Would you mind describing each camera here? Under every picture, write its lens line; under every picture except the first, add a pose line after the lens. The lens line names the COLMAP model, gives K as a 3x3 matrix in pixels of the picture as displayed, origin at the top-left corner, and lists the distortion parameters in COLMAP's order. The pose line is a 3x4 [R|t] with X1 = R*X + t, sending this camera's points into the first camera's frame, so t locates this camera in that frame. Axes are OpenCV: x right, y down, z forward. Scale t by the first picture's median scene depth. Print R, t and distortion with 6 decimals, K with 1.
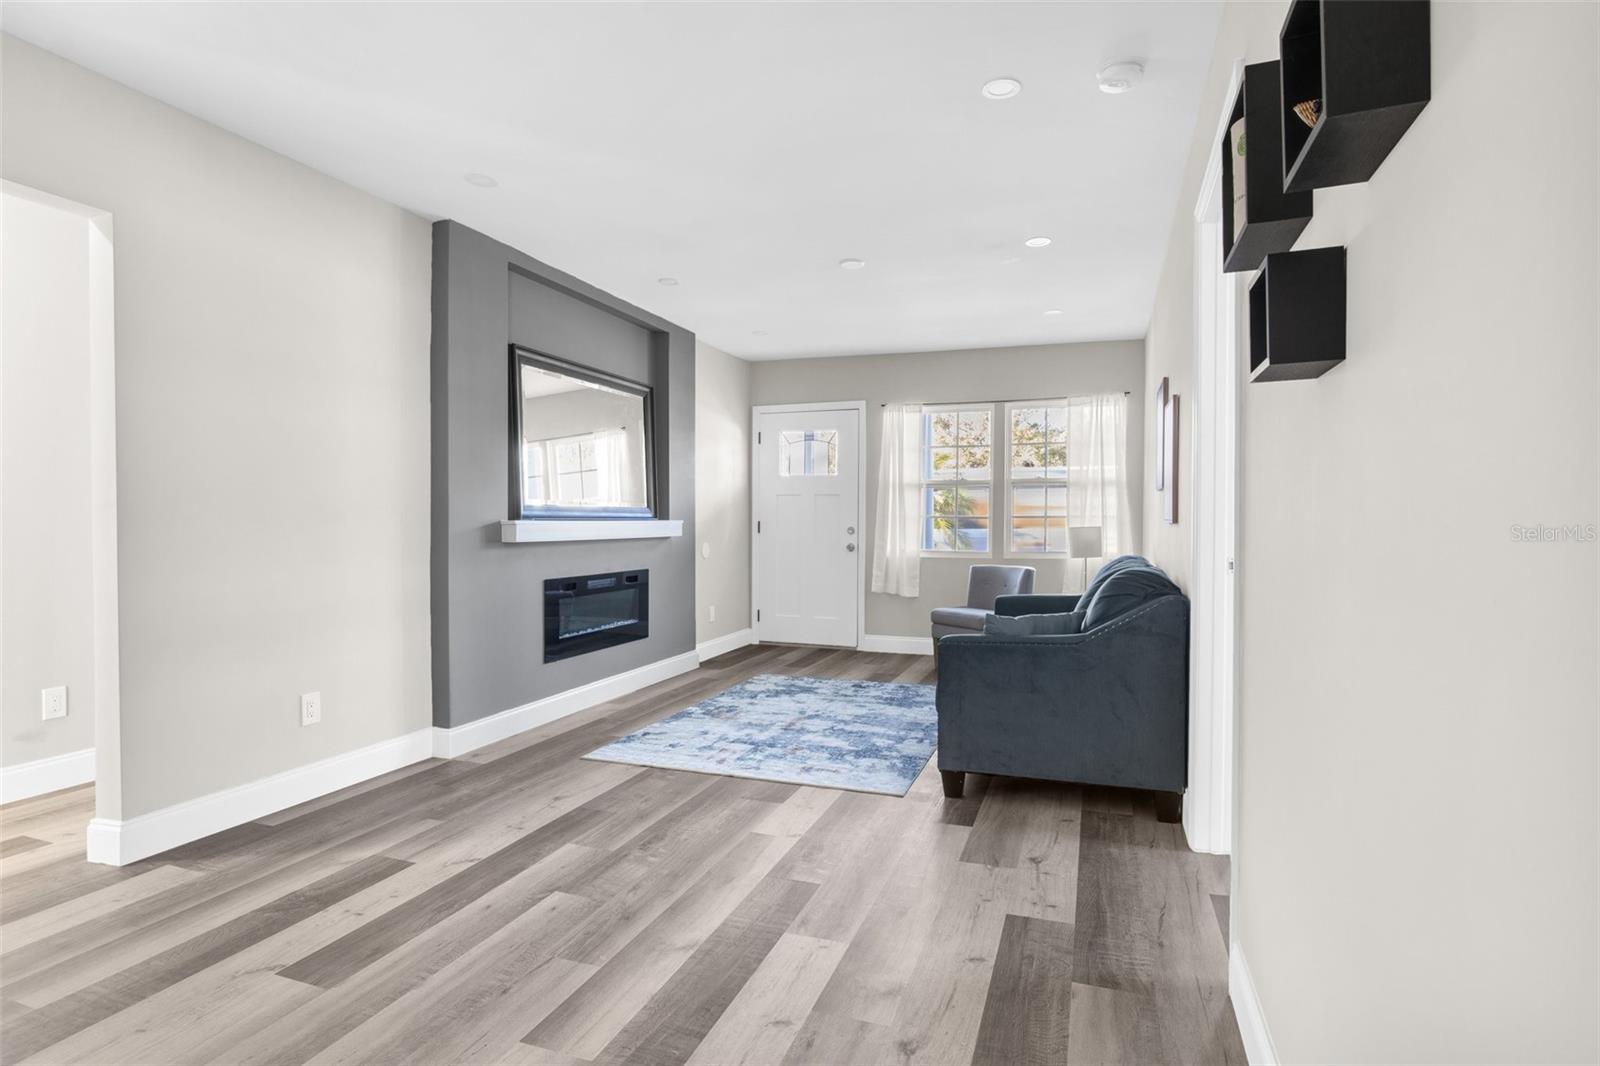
lens RADIAL K [[806.7, 0, 806.6], [0, 806.7, 530.7], [0, 0, 1]] dist [-0.006568, -0.000384]
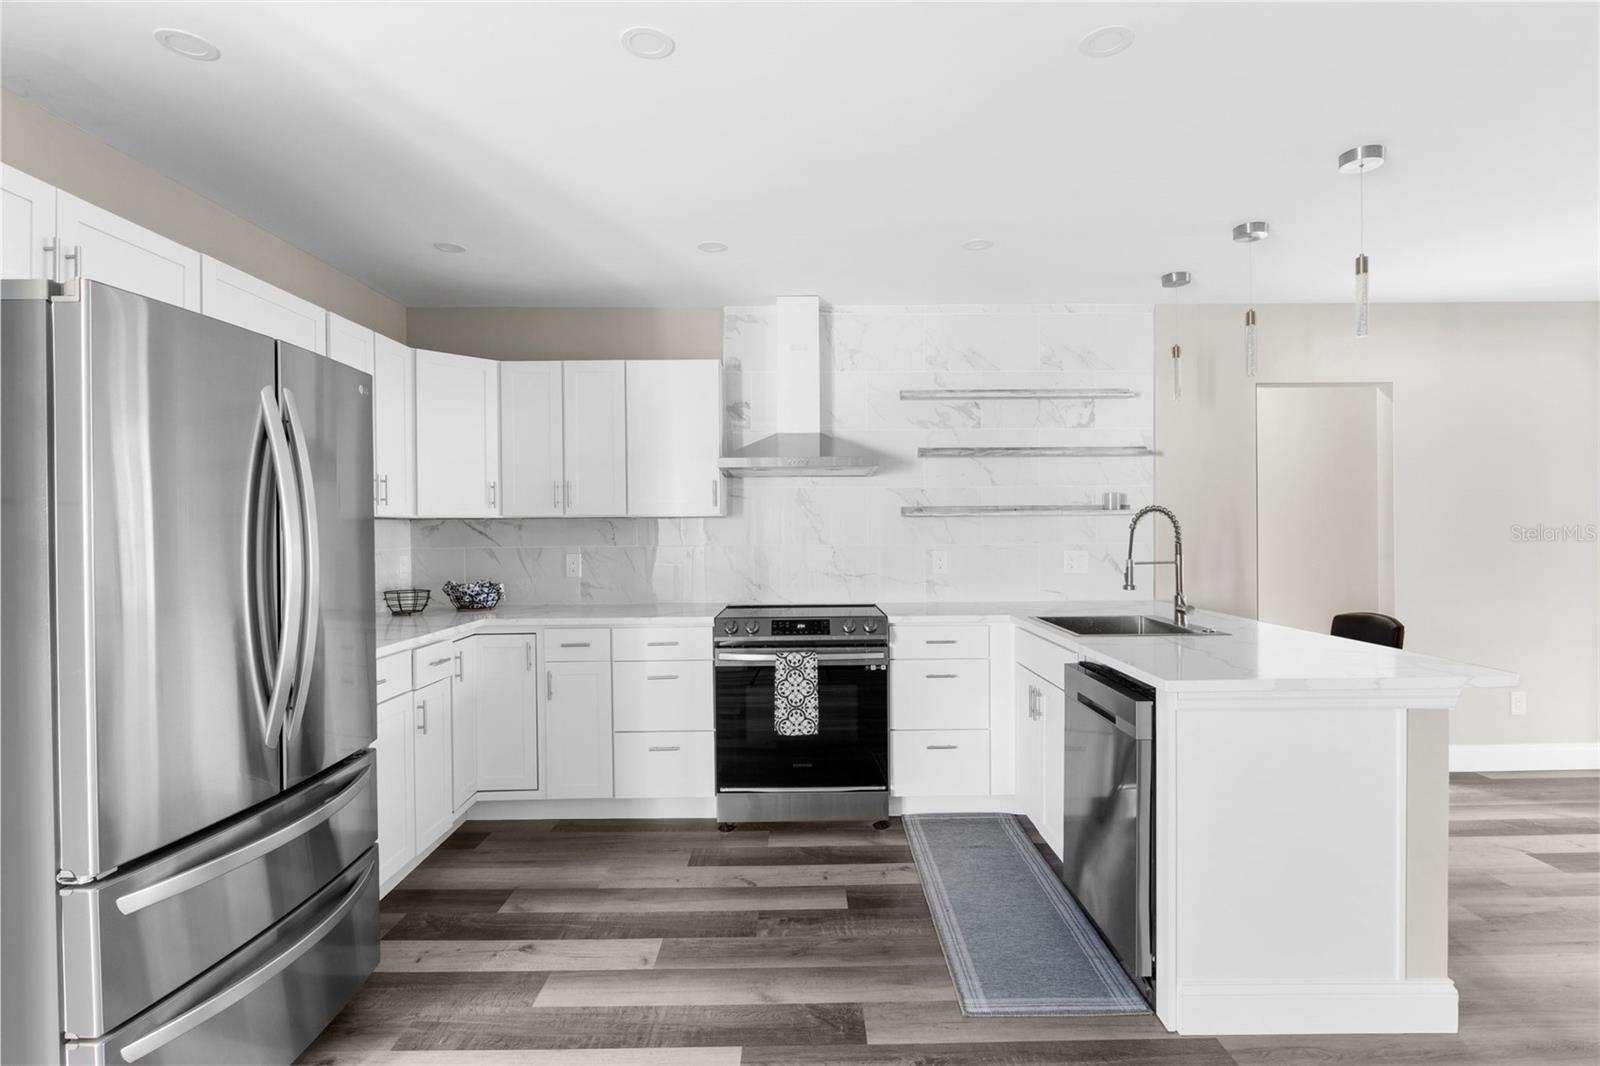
lens RADIAL K [[792.0, 0, 805.7], [0, 792.0, 534.0], [0, 0, 1]] dist [-0.008190, -0.000809]
pose [[0.345997, 0.002977, -0.938231, 0.158392], [-0.001136, 0.999996, 0.002754, -0.050303], [0.938235, 0.000113, 0.345999, -0.443941]]
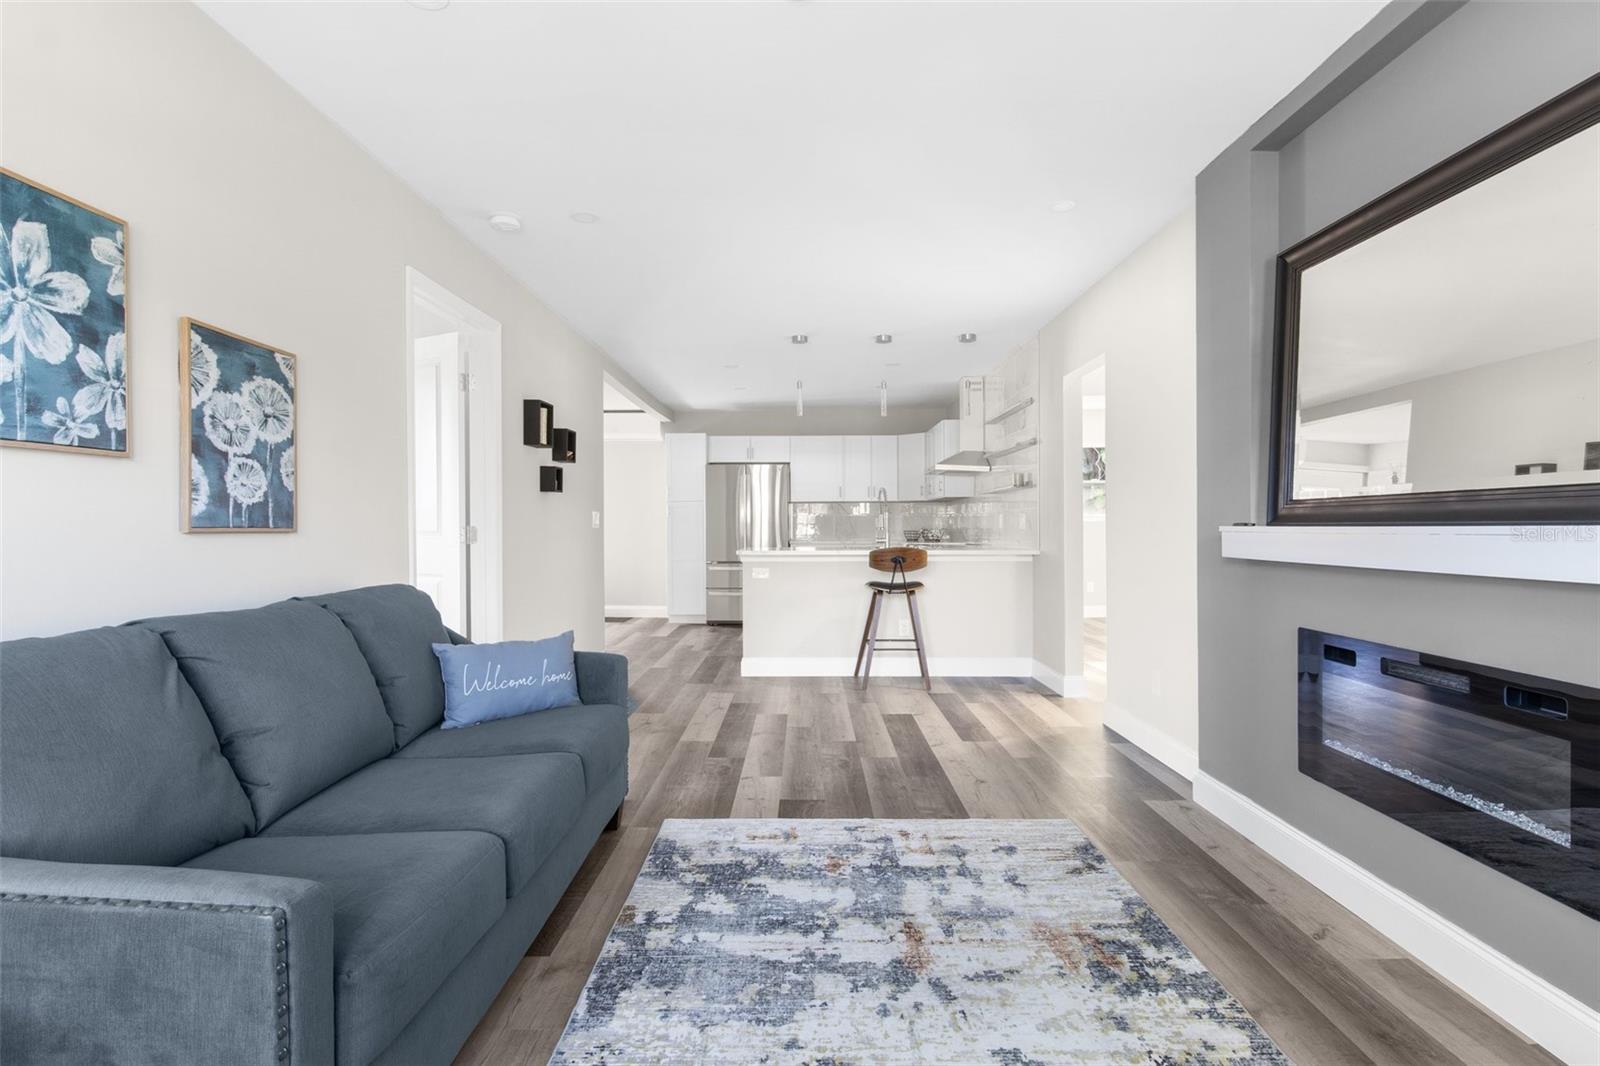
lens RADIAL K [[819.0, 0, 806.0], [0, 819.0, 532.4], [0, 0, 1]] dist [-0.007505, -0.000990]
pose [[-0.940370, 0.004089, -0.340128, 0.225639], [-0.002294, 0.999829, 0.018362, -0.019292], [0.340145, 0.018047, -0.940200, 1.523486]]
